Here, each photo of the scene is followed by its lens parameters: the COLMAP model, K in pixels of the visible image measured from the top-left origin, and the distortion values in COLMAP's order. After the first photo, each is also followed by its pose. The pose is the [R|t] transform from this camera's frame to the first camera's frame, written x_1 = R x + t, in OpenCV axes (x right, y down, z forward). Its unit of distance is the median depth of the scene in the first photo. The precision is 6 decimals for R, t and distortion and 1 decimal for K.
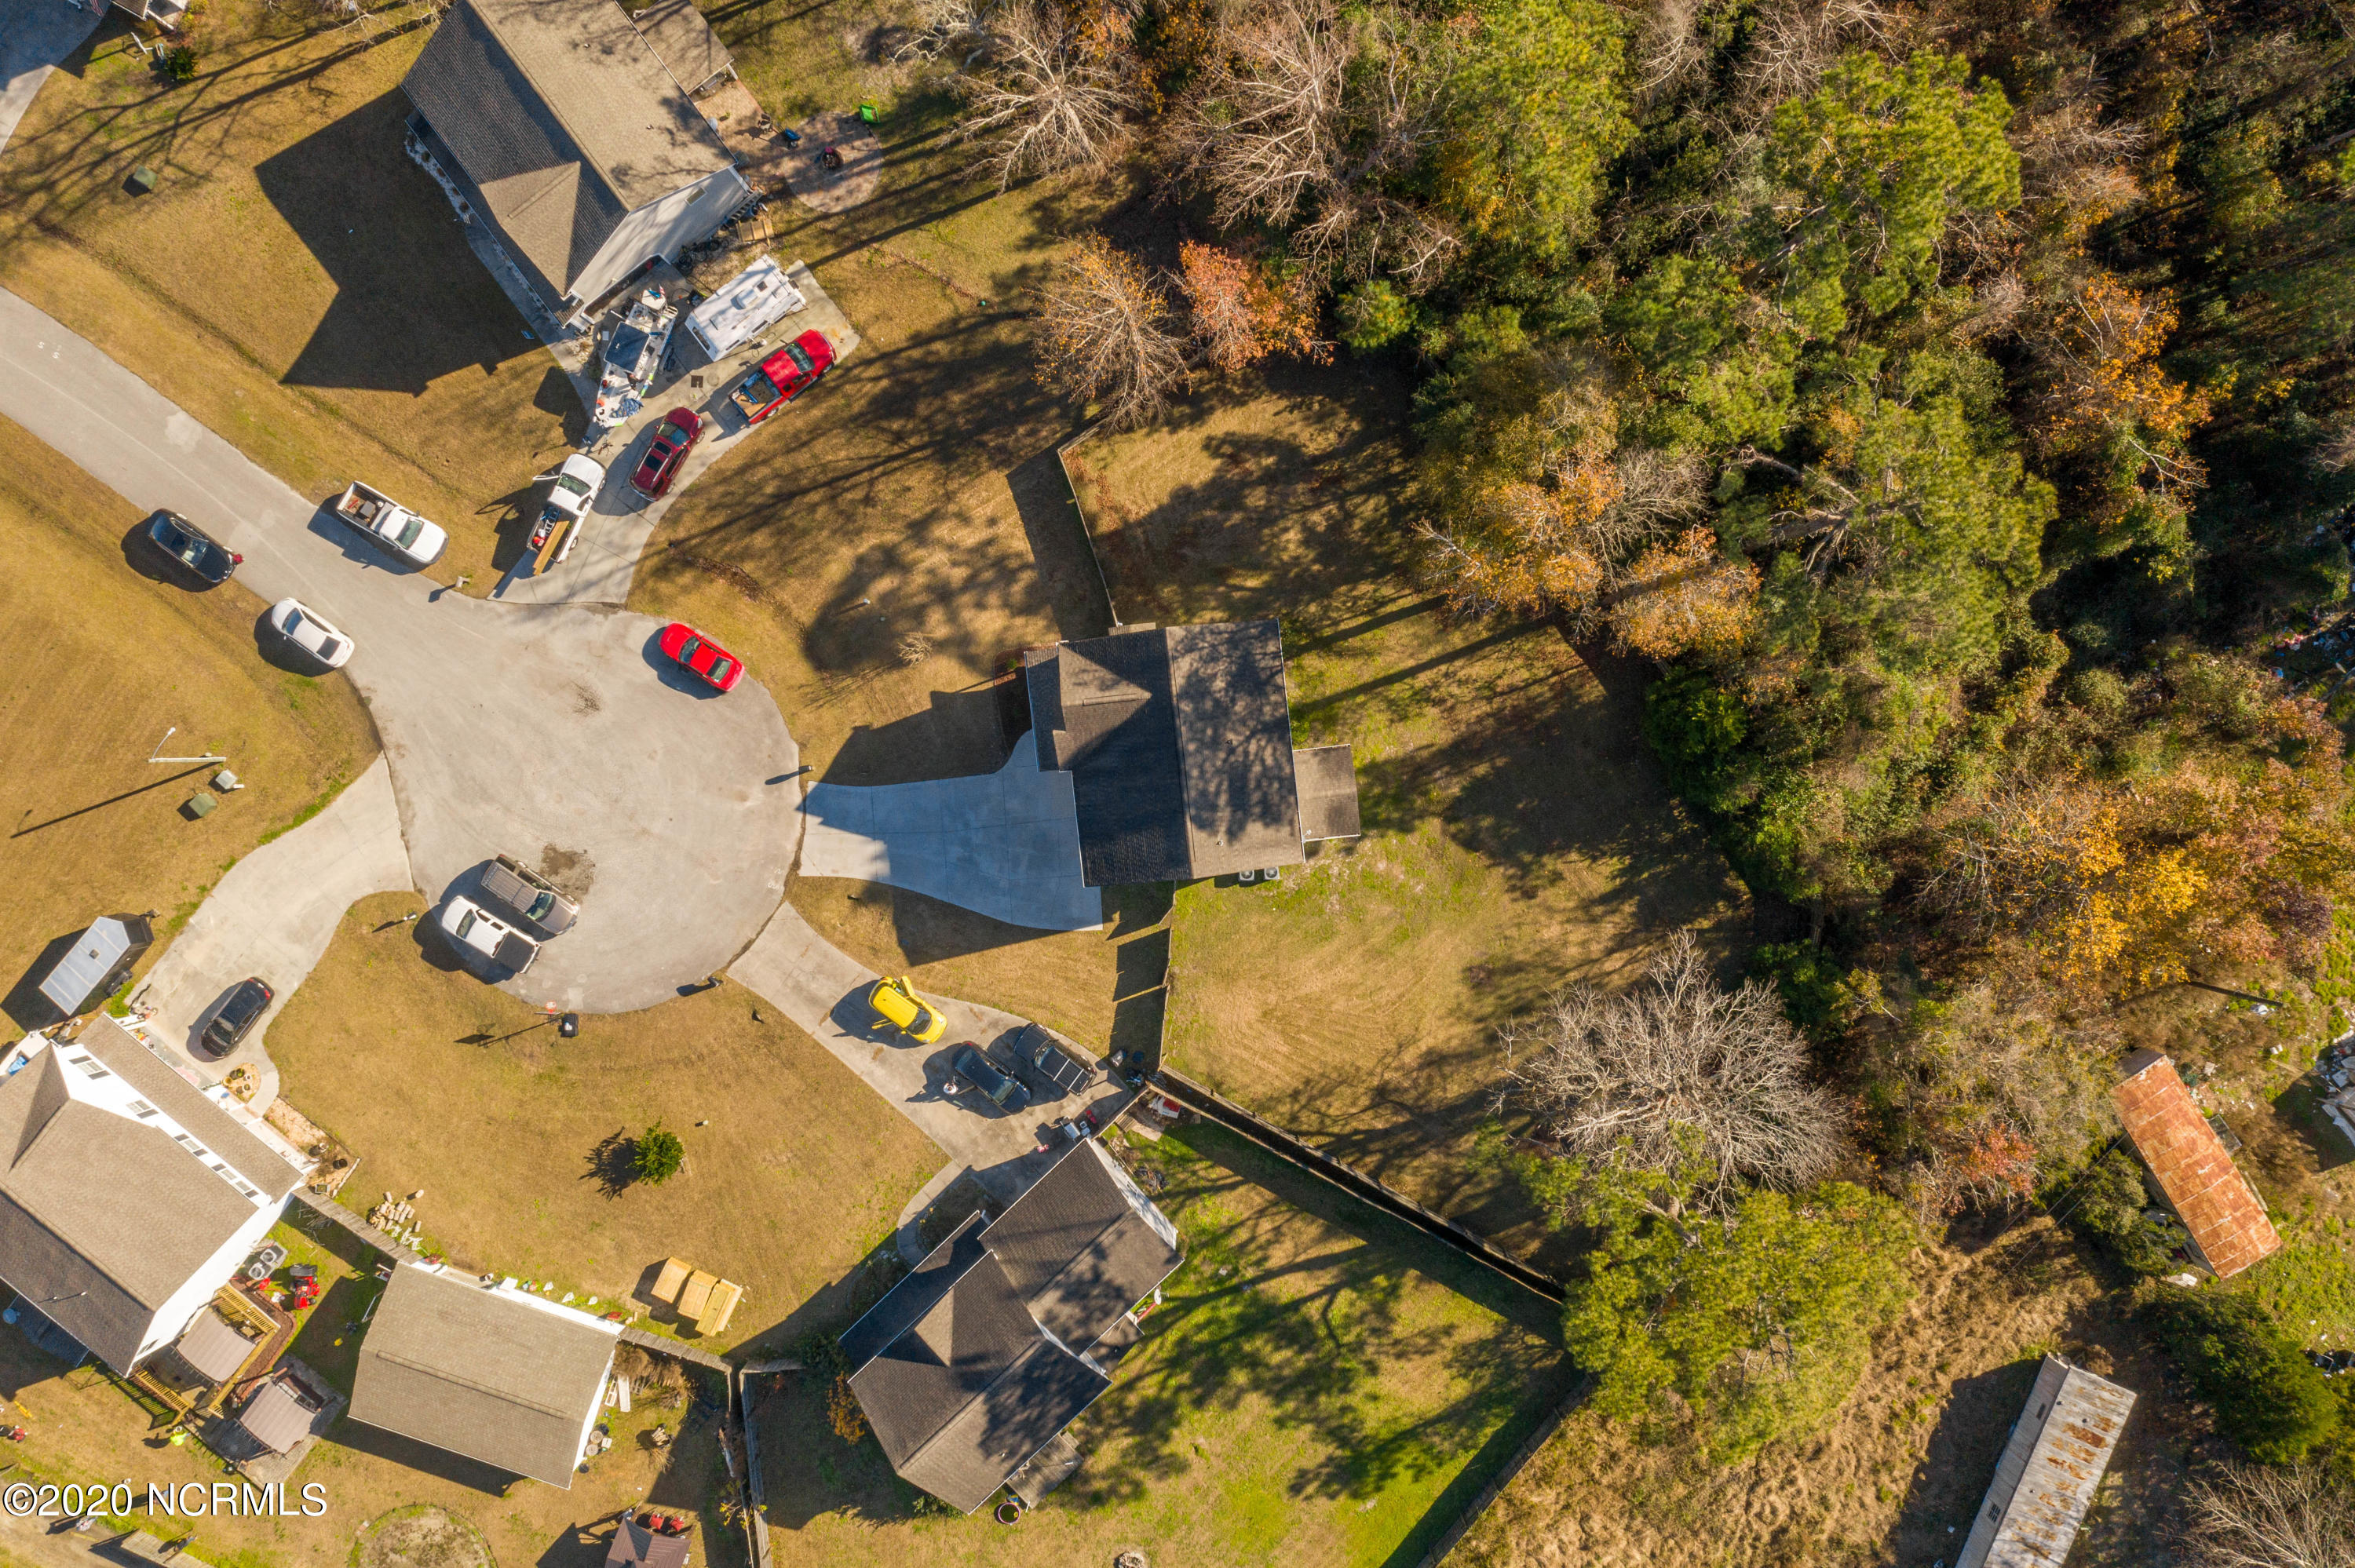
lens RADIAL K [[1845.6, 0, 1177.5], [0, 1845.6, 784.0], [0, 0, 1]] dist [-0.010283, 0.006203]
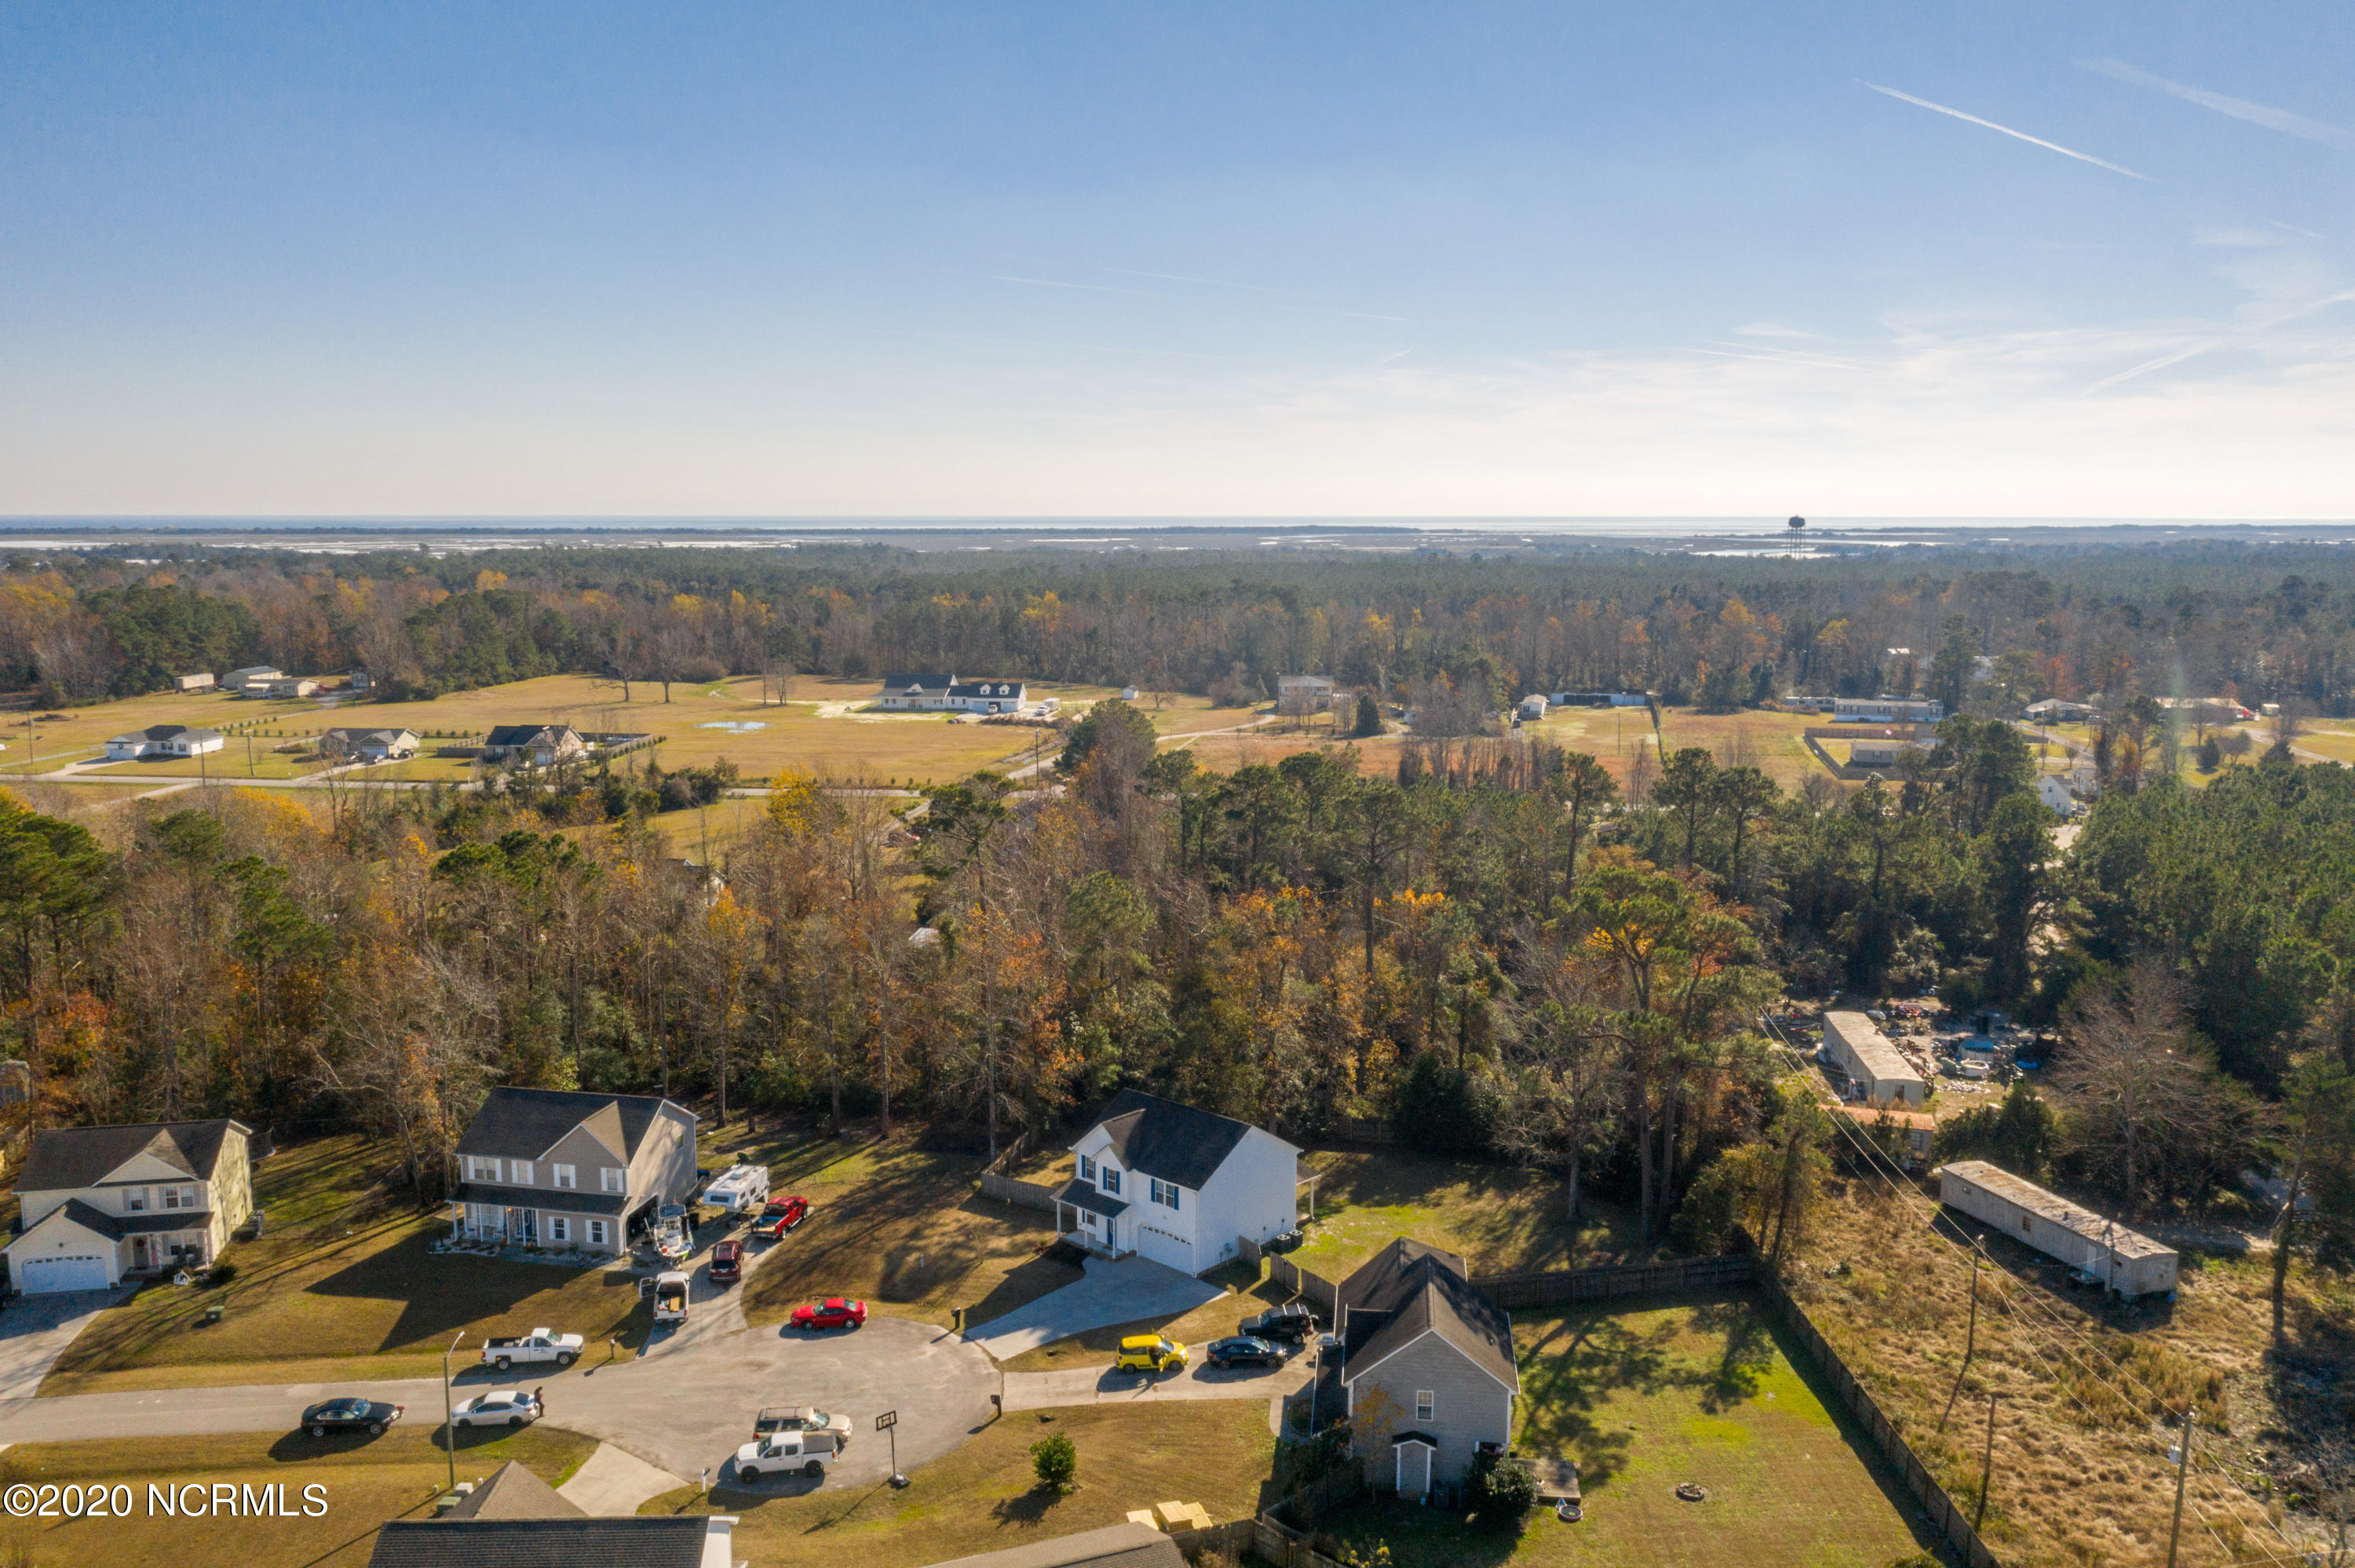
lens RADIAL K [[1845.6, 0, 1177.5], [0, 1845.6, 784.0], [0, 0, 1]] dist [-0.010283, 0.006203]
pose [[0.761880, -0.106067, 0.638975, -0.818792], [0.647709, 0.119360, -0.752480, 0.945691], [0.003545, 0.987169, 0.159639, 0.465826]]
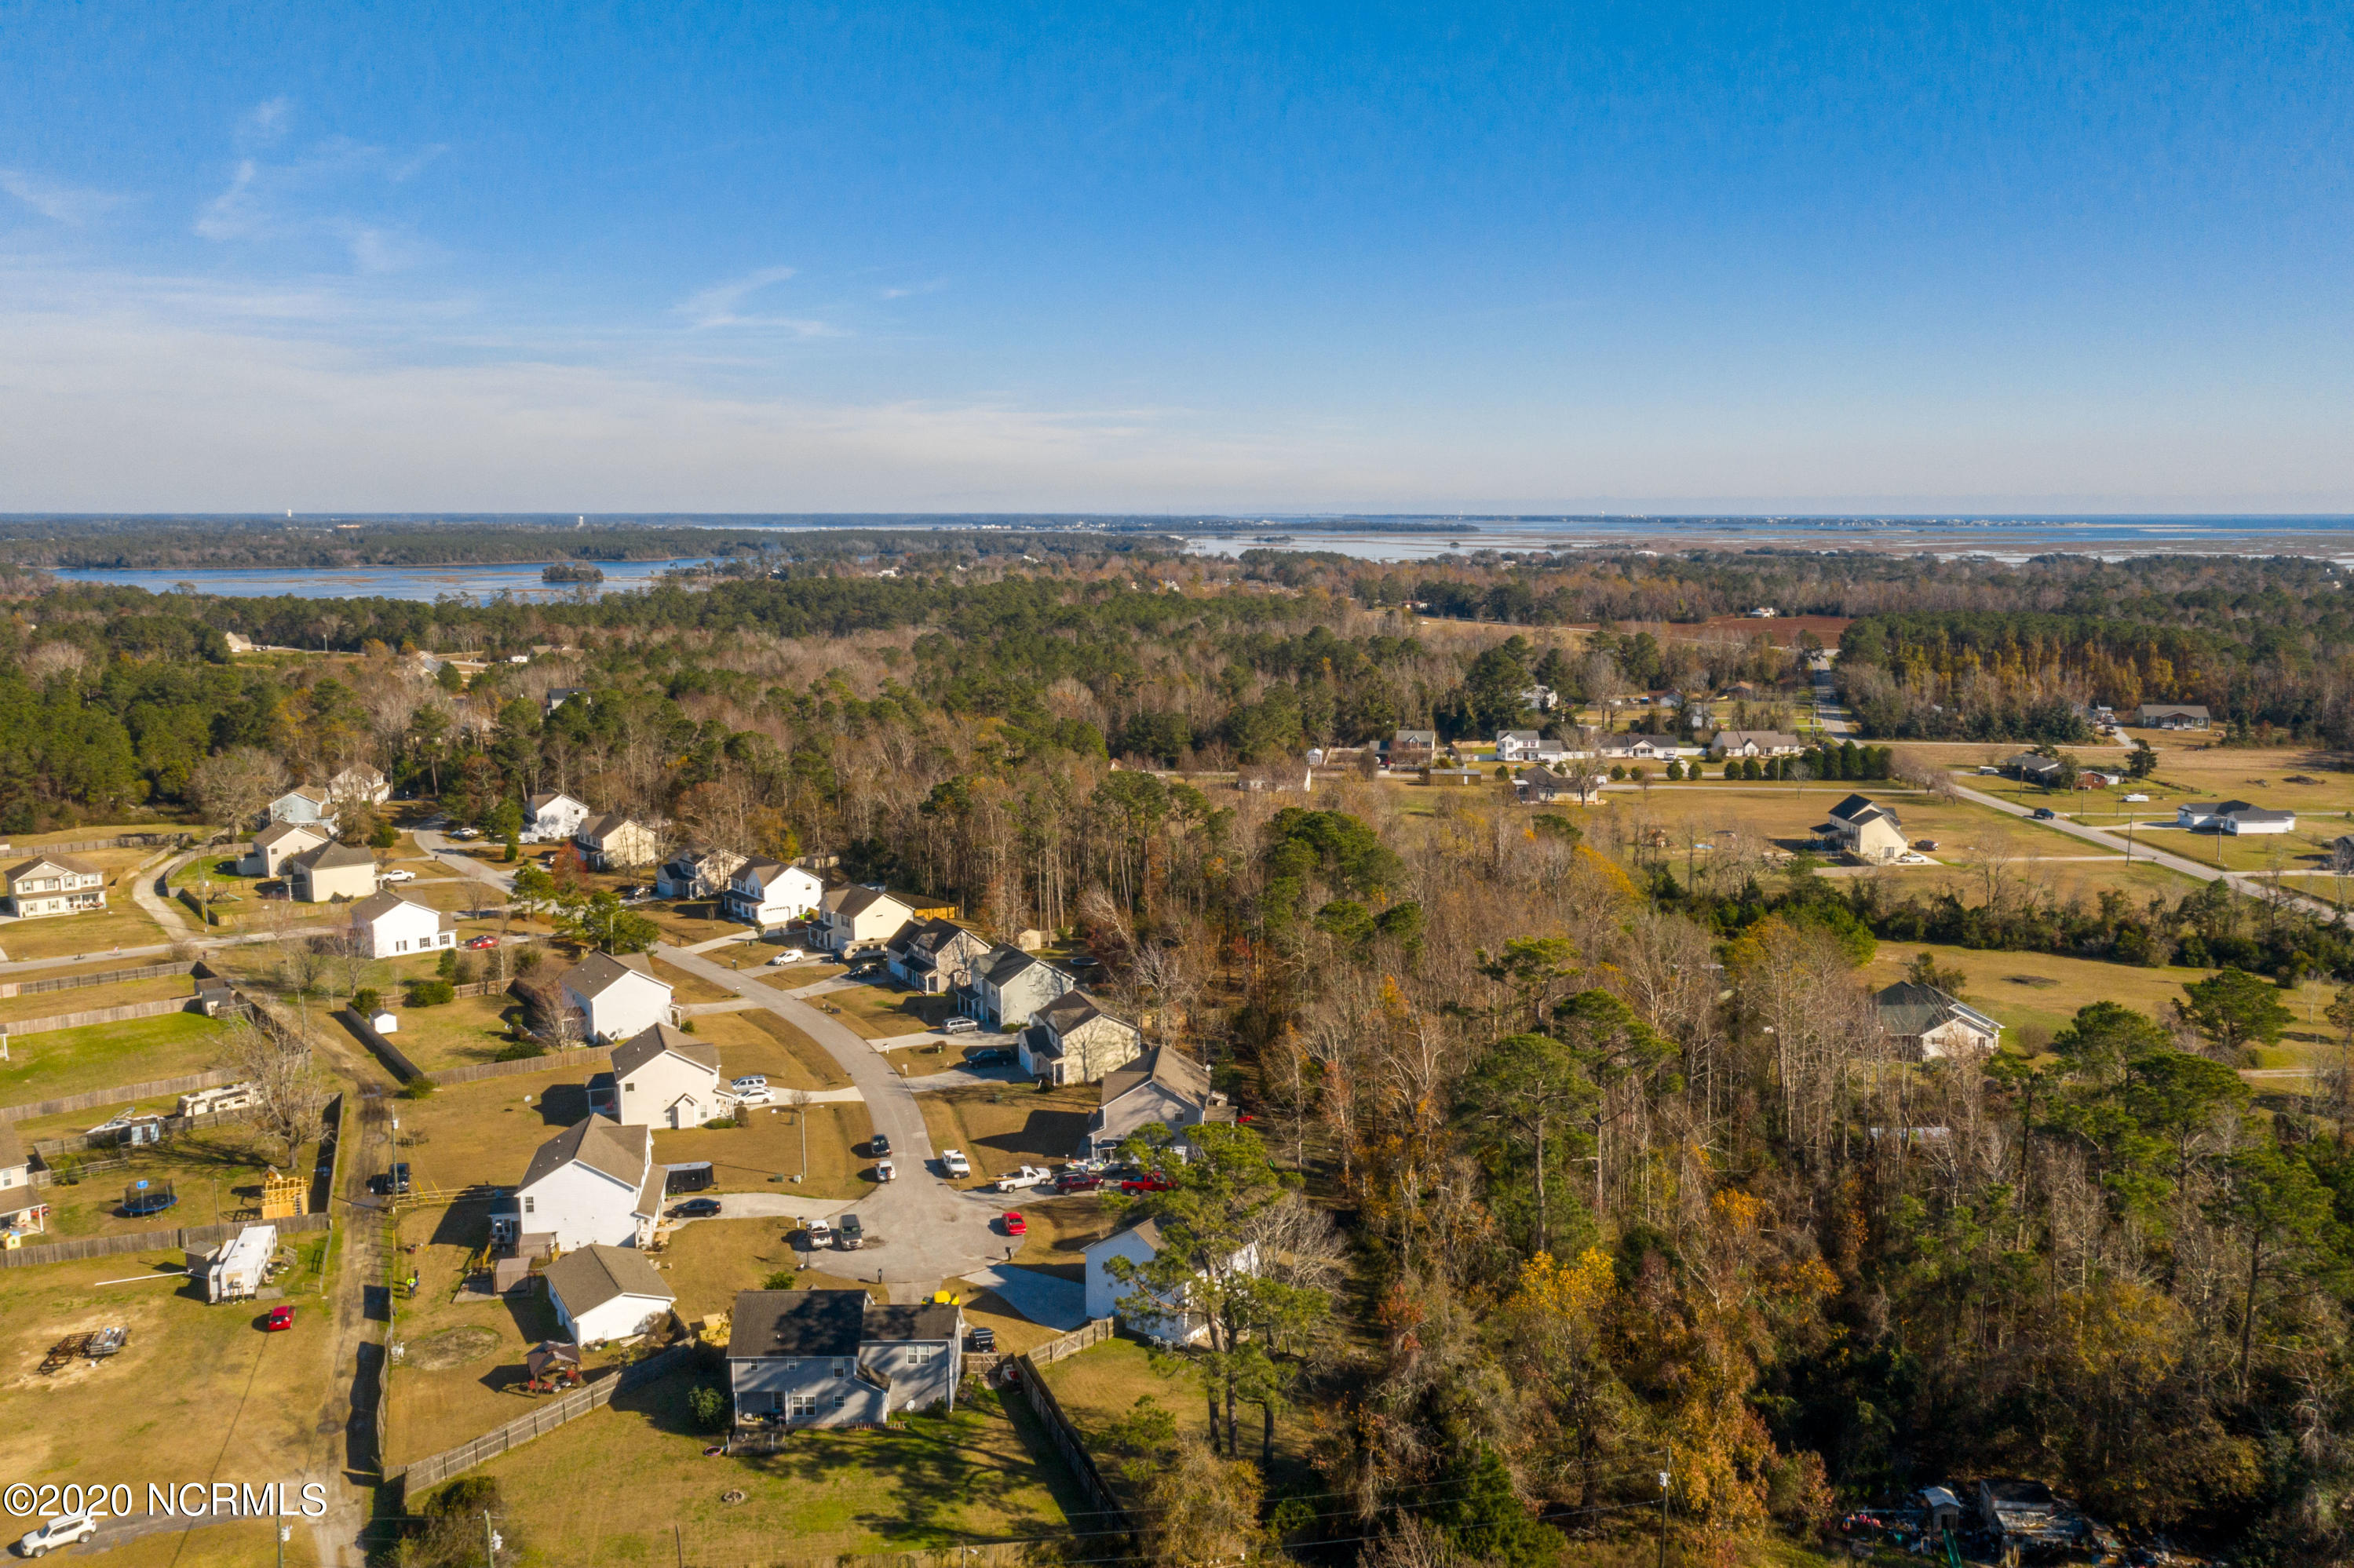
lens RADIAL K [[1844.9, 0, 1177.0], [0, 1844.9, 784.0], [0, 0, 1]] dist [-0.010283, 0.006203]
pose [[0.748578, 0.081704, -0.657994, 1.035568], [-0.662869, 0.115237, -0.739814, 1.129303], [0.015379, 0.989972, 0.140423, 0.313426]]
